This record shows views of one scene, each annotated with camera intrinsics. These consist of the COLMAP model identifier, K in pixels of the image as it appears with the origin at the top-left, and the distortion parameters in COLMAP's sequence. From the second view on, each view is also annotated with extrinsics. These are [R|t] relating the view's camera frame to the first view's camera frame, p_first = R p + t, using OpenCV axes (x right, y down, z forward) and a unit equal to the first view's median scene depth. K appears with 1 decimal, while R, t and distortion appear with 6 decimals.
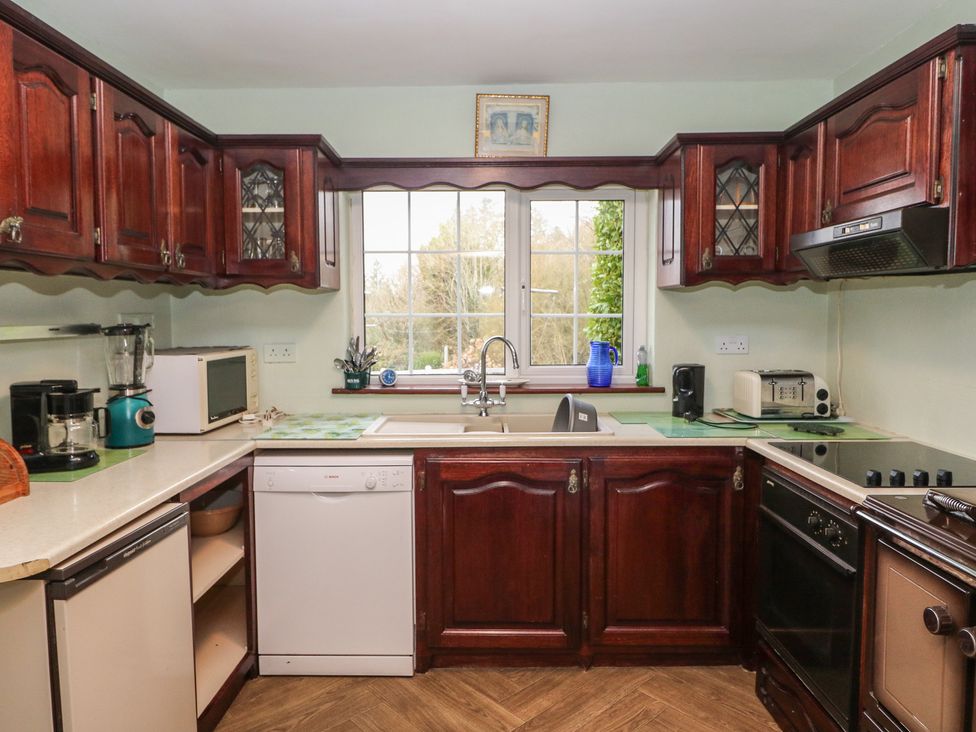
lens RADIAL K [[658.6, 0, 489.6], [0, 658.6, 346.6], [0, 0, 1]] dist [-0.005243, -0.004533]
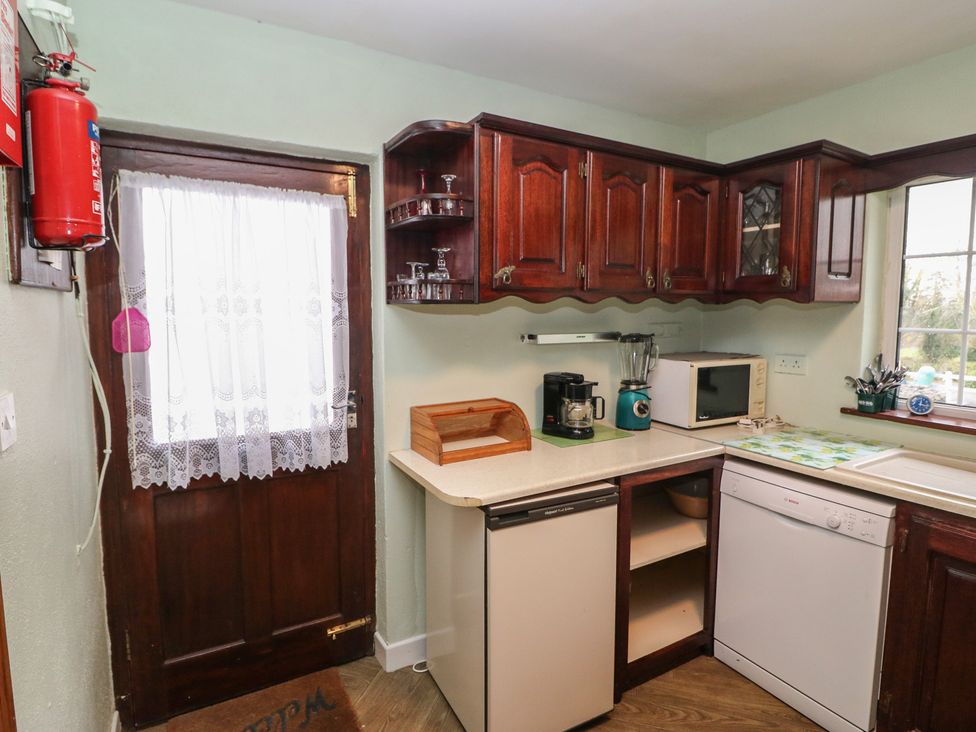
lens RADIAL K [[531.7, 0, 475.6], [0, 531.7, 350.6], [0, 0, 1]] dist [-0.007452, -0.006607]
pose [[0.488741, 0.073671, -0.869313, 0.187707], [-0.045072, 0.997230, 0.059172, -0.046072], [0.871264, 0.010262, 0.490707, 0.210471]]
